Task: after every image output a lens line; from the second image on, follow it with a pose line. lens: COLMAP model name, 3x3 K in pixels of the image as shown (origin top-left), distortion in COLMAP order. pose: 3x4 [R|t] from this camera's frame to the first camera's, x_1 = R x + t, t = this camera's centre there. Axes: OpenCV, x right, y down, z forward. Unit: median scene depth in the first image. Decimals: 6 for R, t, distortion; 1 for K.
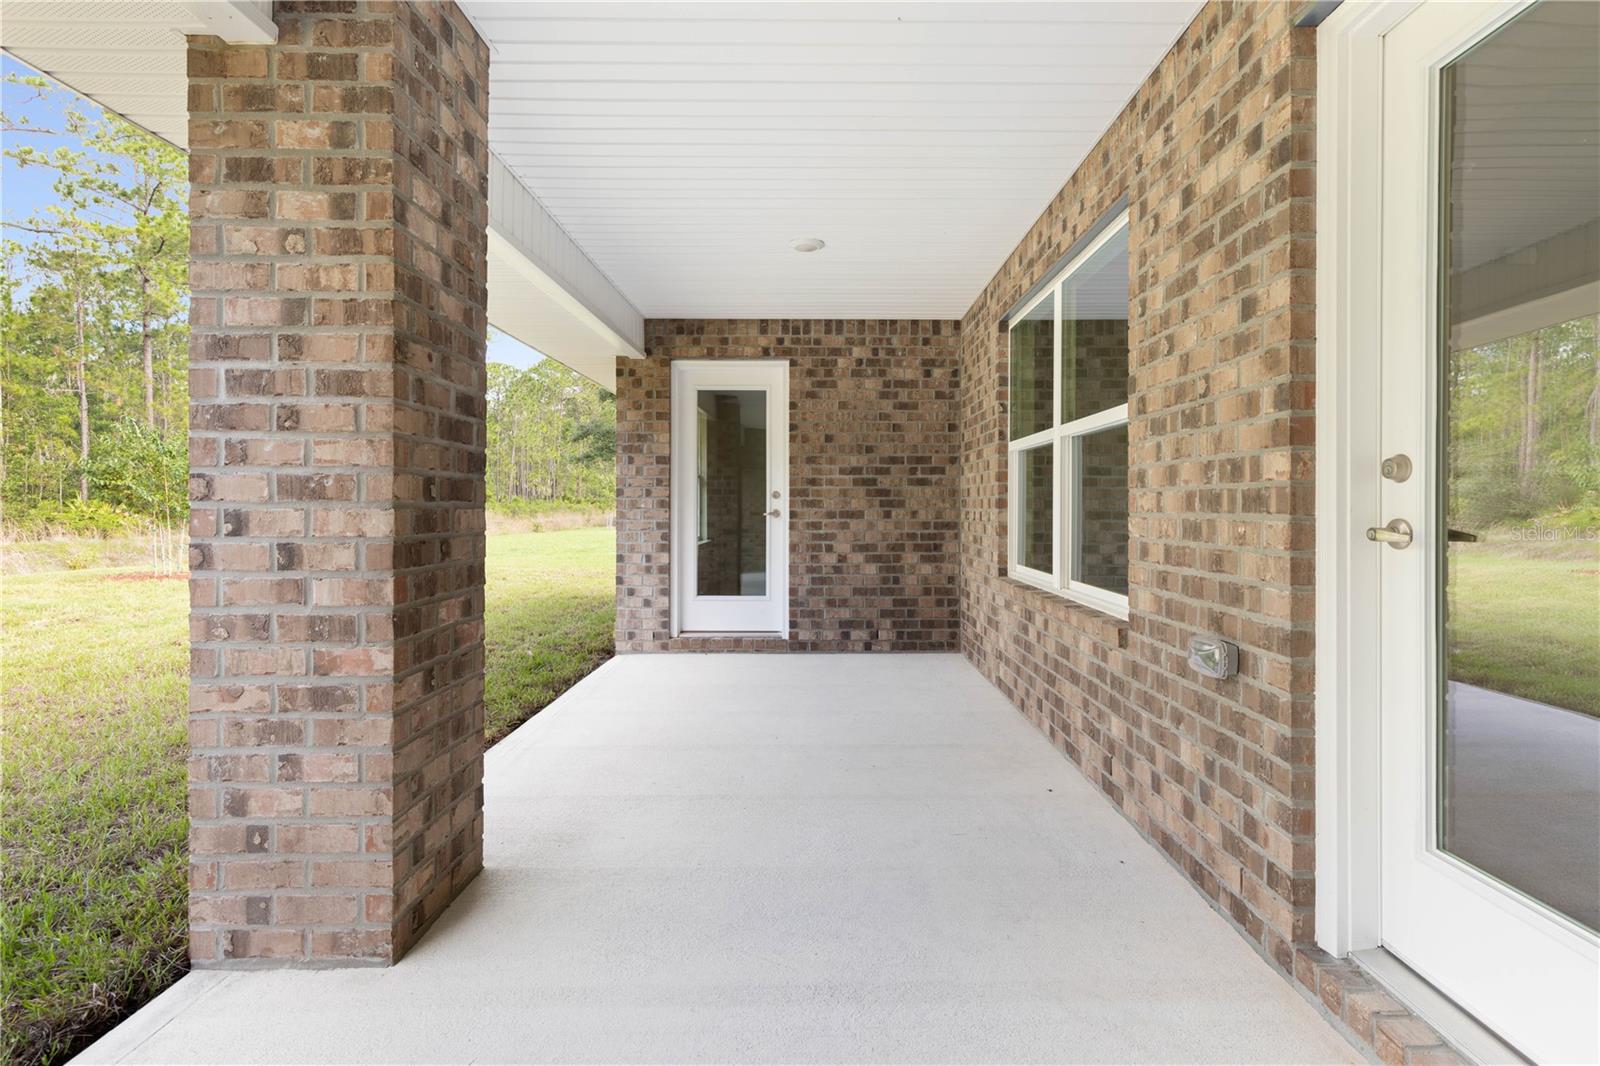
lens RADIAL K [[732.3, 0, 821.2], [0, 732.3, 508.8], [0, 0, 1]] dist [0.001002, 0.000062]
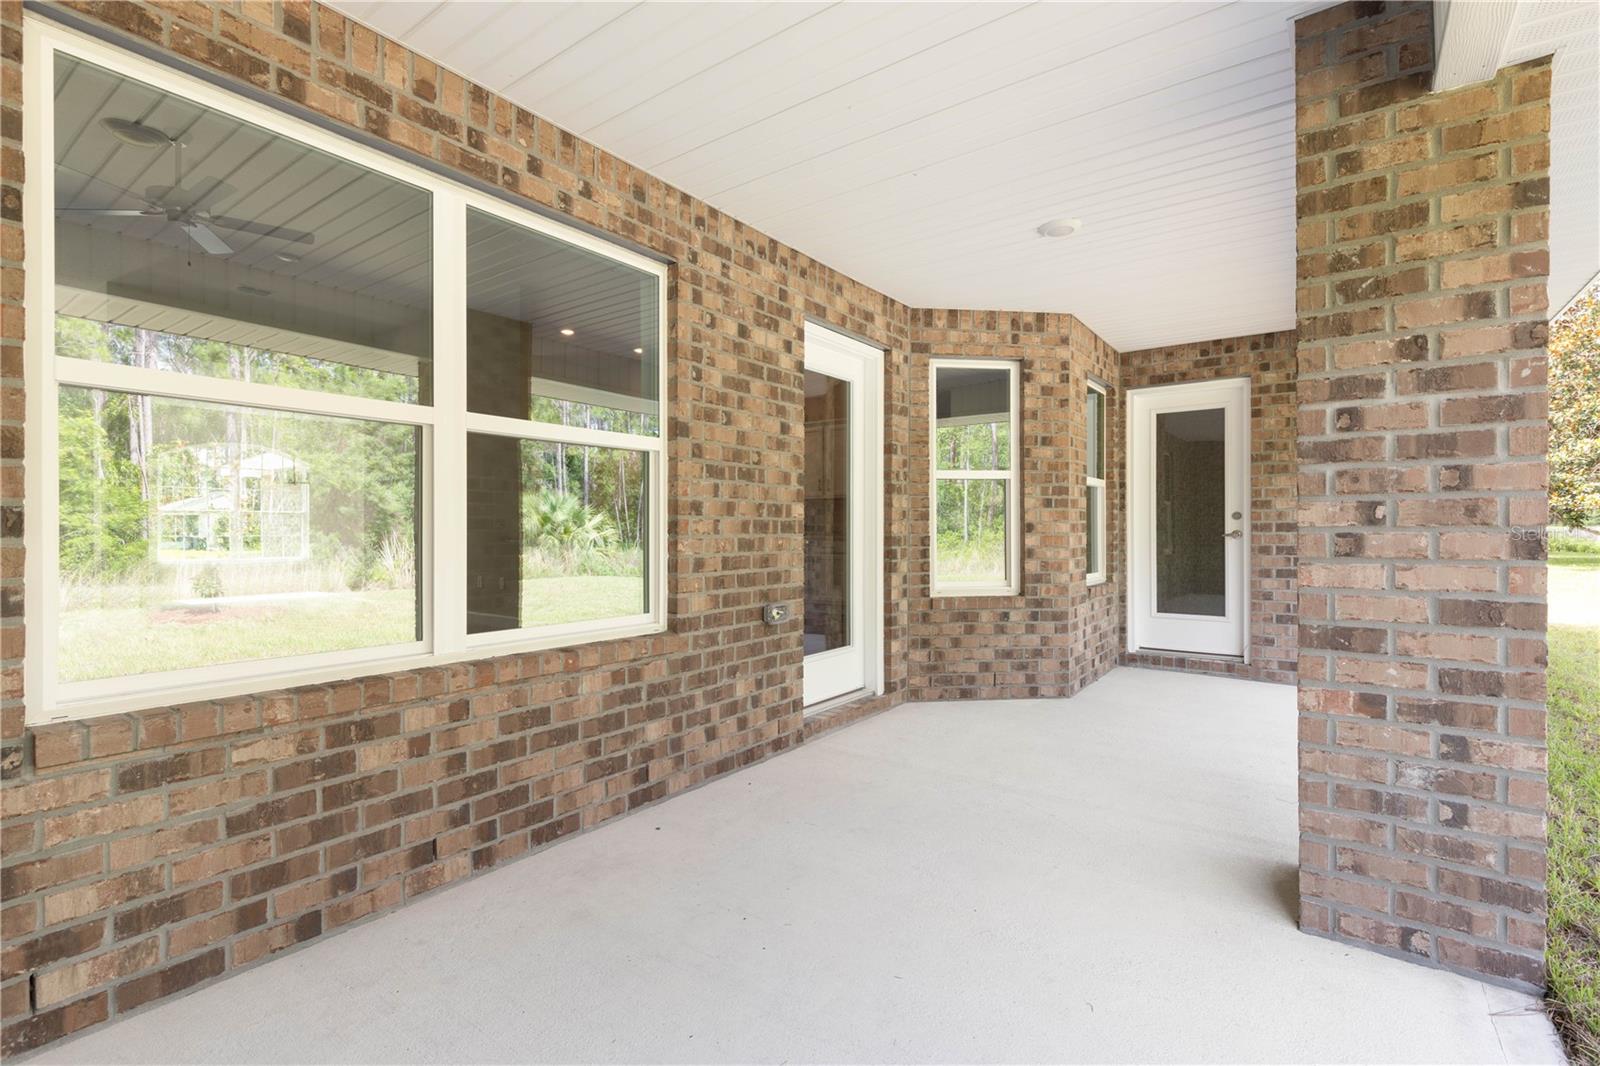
lens RADIAL K [[734.5, 0, 800.4], [0, 734.5, 529.1], [0, 0, 1]] dist [-0.000696, -0.000374]
pose [[-0.799076, -0.001519, 0.601229, -0.581576], [0.000322, 0.999996, 0.002954, -0.010537], [-0.601230, 0.002553, -0.799072, 2.347340]]
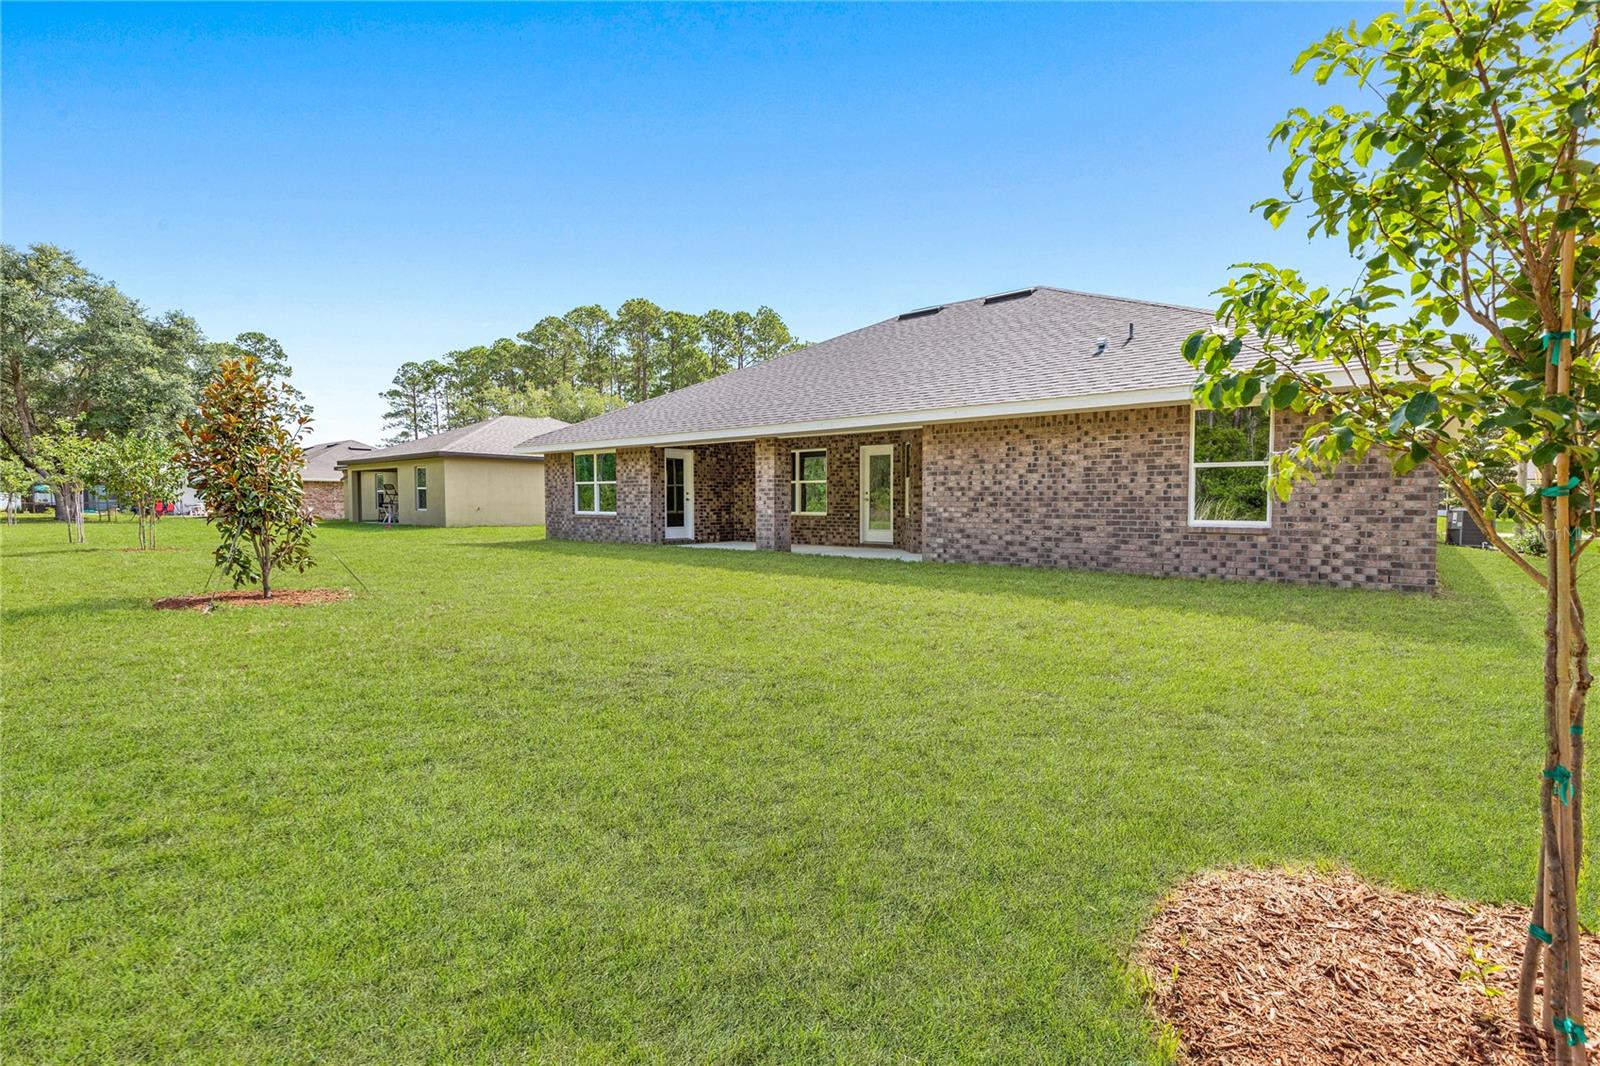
lens RADIAL K [[732.3, 0, 821.2], [0, 732.3, 508.8], [0, 0, 1]] dist [0.001002, 0.000062]
pose [[0.649298, -0.011256, 0.760451, -5.769916], [0.003333, 0.999923, 0.011955, 0.030290], [-0.760527, -0.005228, 0.649285, -4.018653]]
